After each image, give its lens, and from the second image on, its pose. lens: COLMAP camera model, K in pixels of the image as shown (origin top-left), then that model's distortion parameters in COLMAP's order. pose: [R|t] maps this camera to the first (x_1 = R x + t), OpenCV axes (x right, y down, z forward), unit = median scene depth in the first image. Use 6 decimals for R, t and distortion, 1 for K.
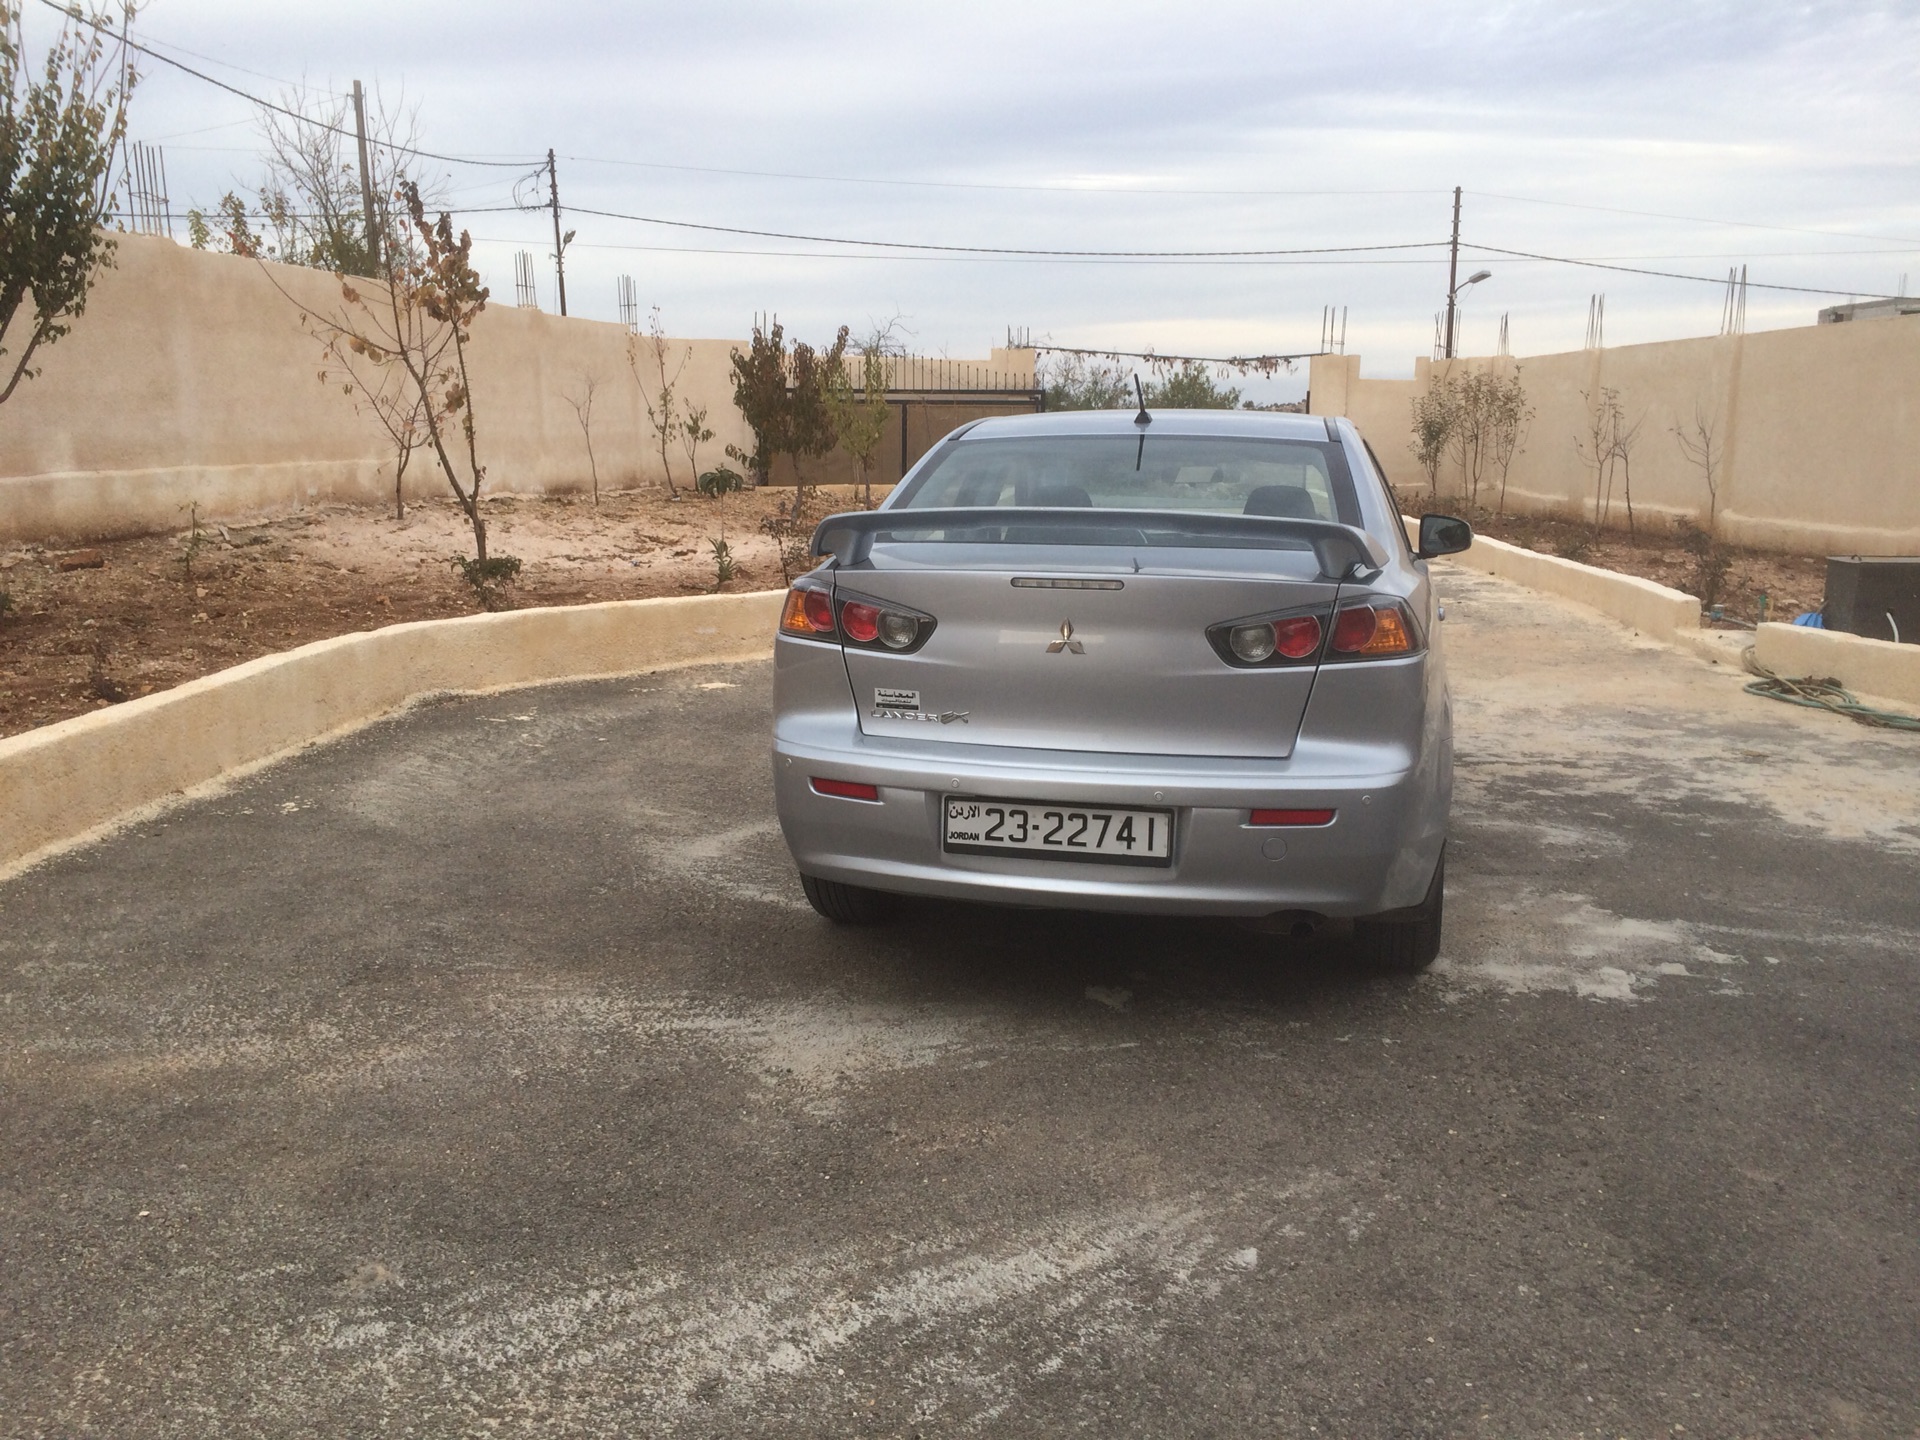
lens RADIAL K [[1633.4, 0, 954.6], [0, 1633.4, 670.9], [0, 0, 1]] dist [0.087295, -0.115089]
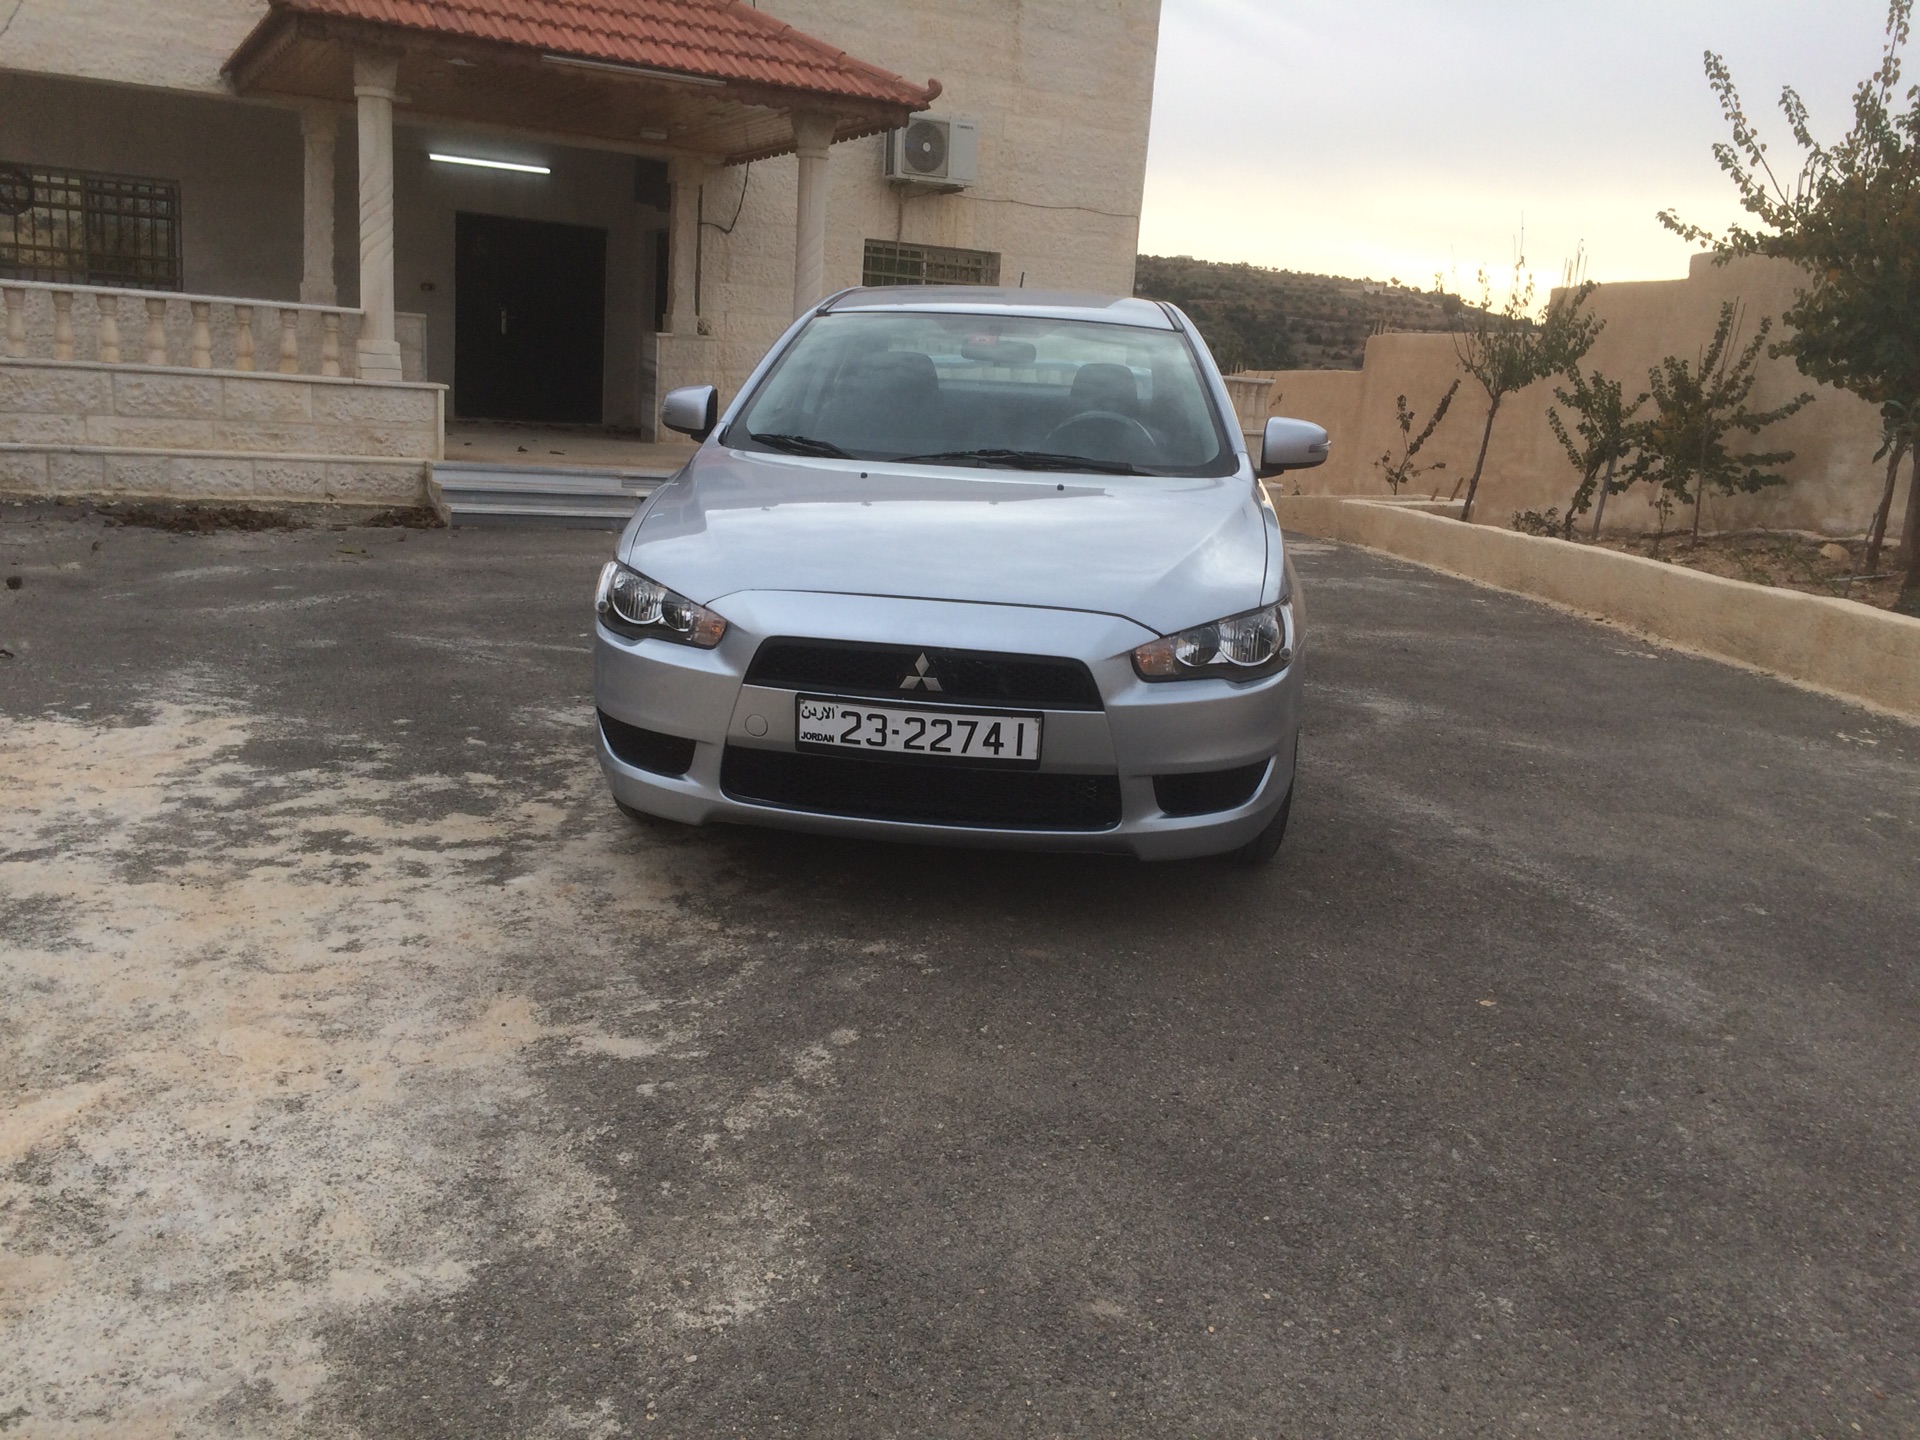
lens RADIAL K [[1633.4, 0, 953.0], [0, 1633.4, 713.9], [0, 0, 1]] dist [0.087295, -0.115089]
pose [[-0.983876, -0.019651, -0.177771, 0.443486], [-0.082252, 0.932318, 0.352162, -0.341113], [0.158819, 0.361106, -0.918901, 2.605980]]
